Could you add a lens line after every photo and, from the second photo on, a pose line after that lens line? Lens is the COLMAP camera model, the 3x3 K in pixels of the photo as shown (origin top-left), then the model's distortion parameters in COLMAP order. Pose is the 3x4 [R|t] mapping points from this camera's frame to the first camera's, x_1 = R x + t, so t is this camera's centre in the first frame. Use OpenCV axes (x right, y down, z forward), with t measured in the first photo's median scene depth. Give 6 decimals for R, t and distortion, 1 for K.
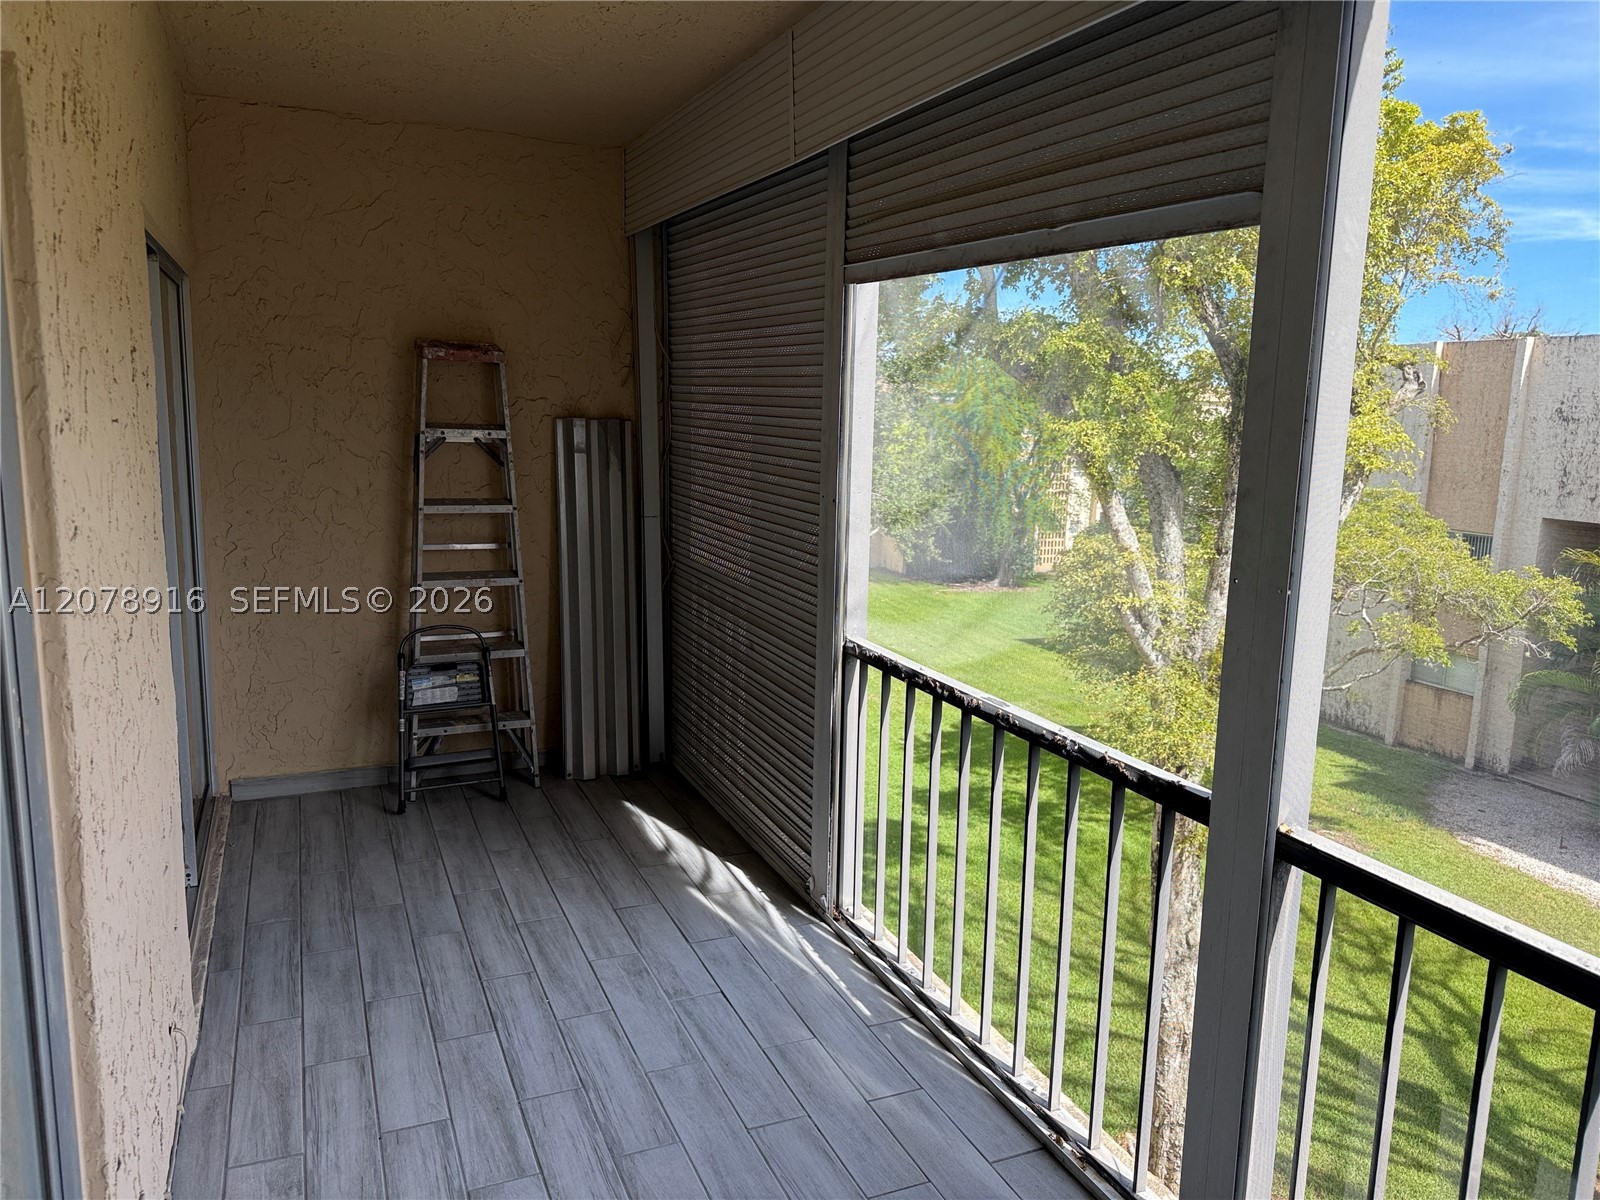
lens RADIAL K [[1131.2, 0, 800.0], [0, 1131.2, 592.7], [0, 0, 1]] dist [0.019194, -0.028612]
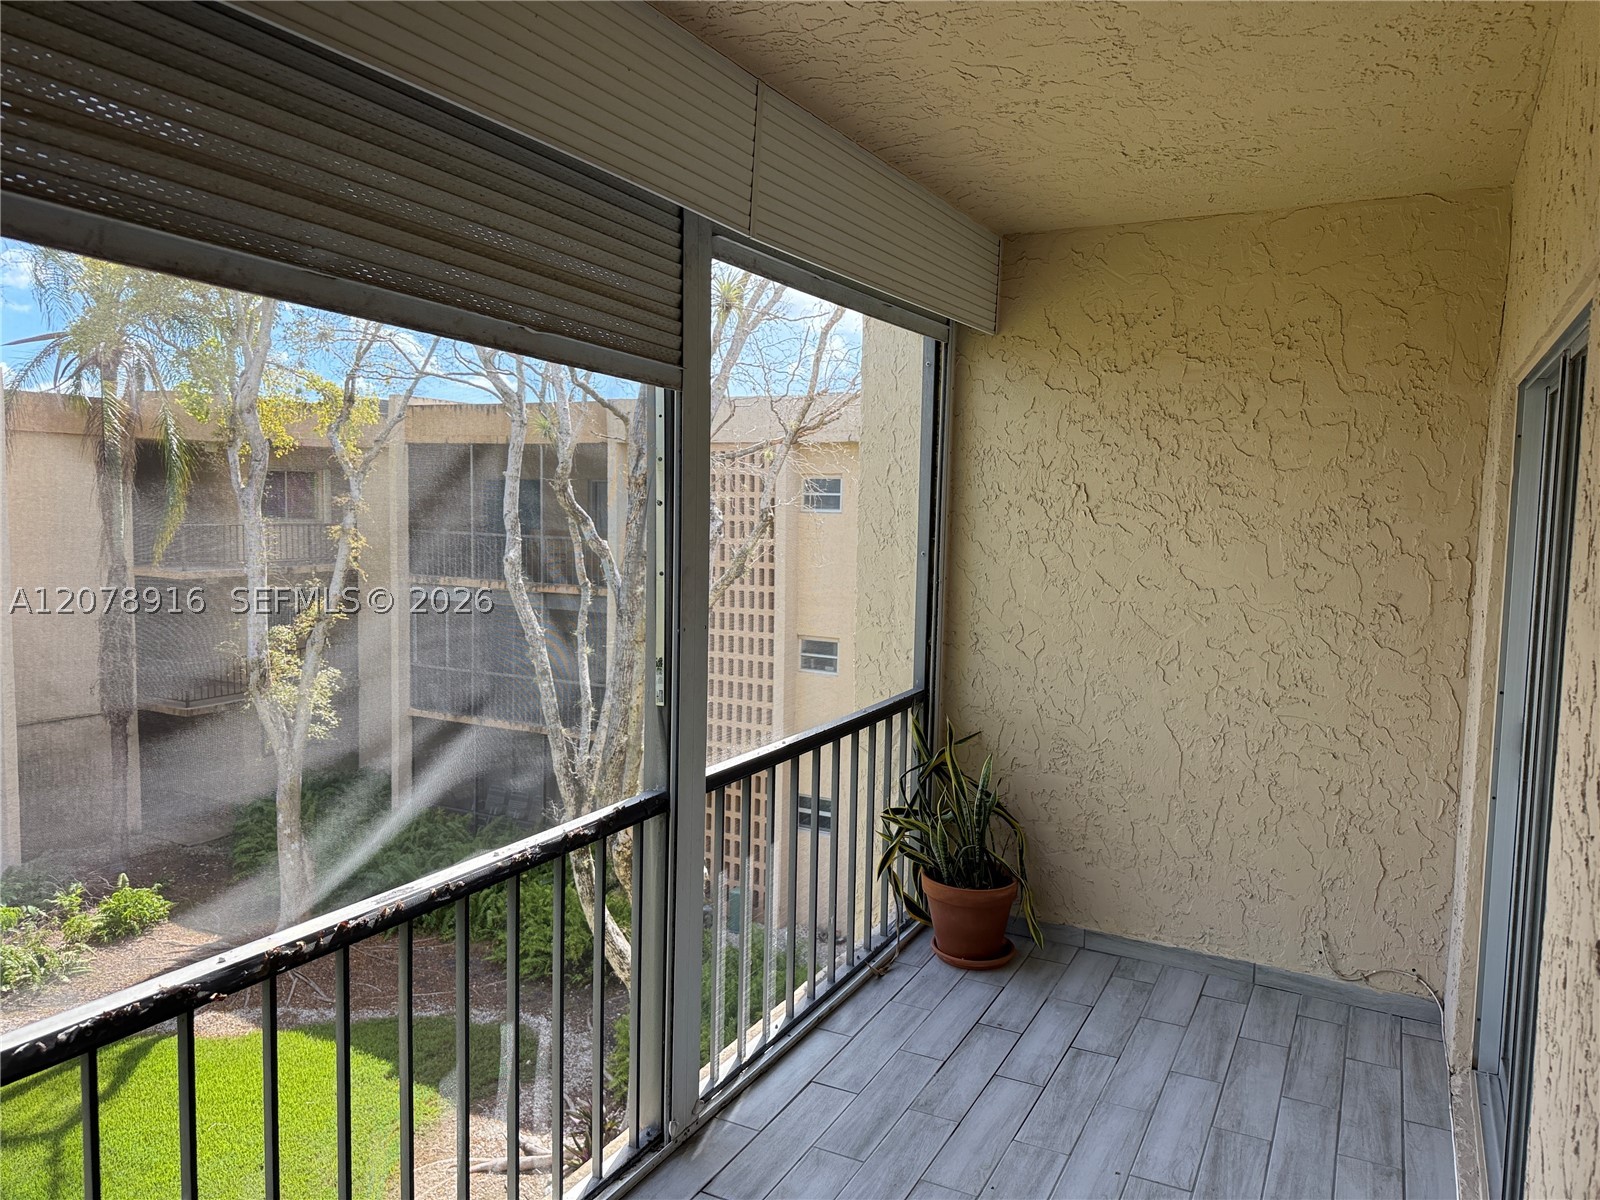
lens RADIAL K [[1131.2, 0, 799.6], [0, 1131.2, 599.4], [0, 0, 1]] dist [0.019194, -0.028612]
pose [[-0.636649, -0.088326, 0.766079, -0.665978], [0.102887, 0.974808, 0.197896, -0.257891], [-0.764260, 0.204810, -0.611523, 1.431261]]
